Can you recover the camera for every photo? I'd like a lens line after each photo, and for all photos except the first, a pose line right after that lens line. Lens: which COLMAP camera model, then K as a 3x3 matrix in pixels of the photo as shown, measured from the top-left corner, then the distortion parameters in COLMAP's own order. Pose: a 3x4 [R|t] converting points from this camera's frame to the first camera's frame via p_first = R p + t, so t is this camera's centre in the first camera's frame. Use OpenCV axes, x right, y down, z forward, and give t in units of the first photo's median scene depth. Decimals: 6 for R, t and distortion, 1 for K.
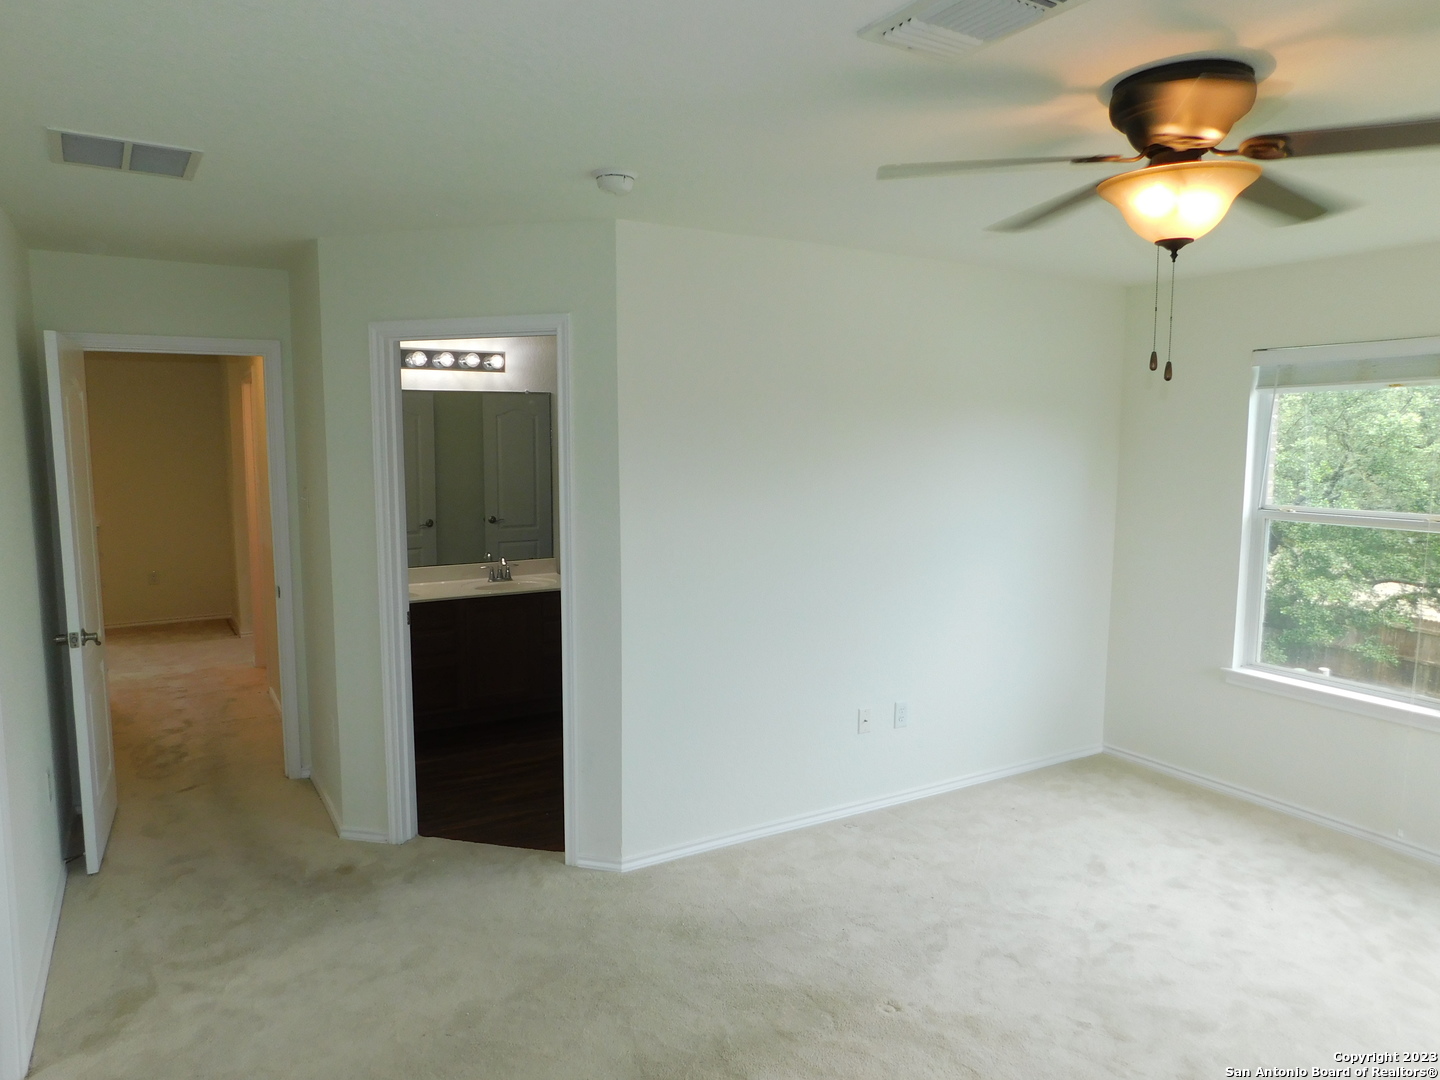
lens RADIAL K [[959.8, 0, 720.0], [0, 959.8, 540.0], [0, 0, 1]] dist [-0.003743, -0.000246]
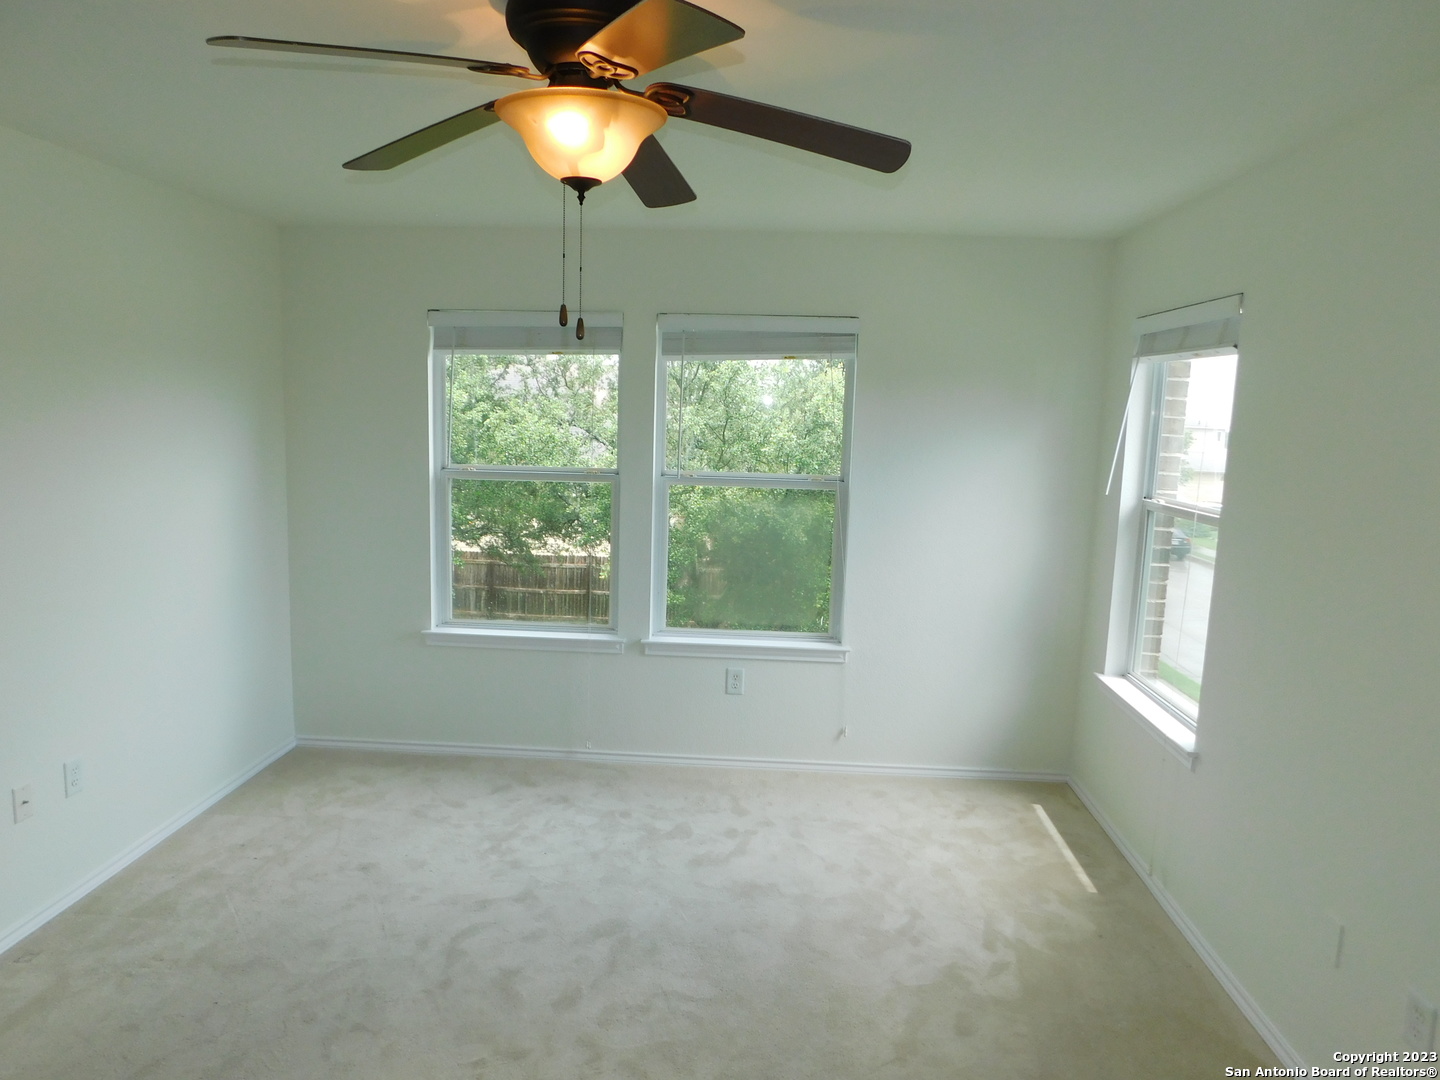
lens RADIAL K [[959.8, 0, 720.0], [0, 959.8, 540.0], [0, 0, 1]] dist [-0.003743, -0.000246]
pose [[0.577082, -0.108449, 0.809454, -0.106476], [0.071124, 0.994052, 0.082475, -0.023497], [-0.813583, 0.009977, 0.581363, 0.196981]]
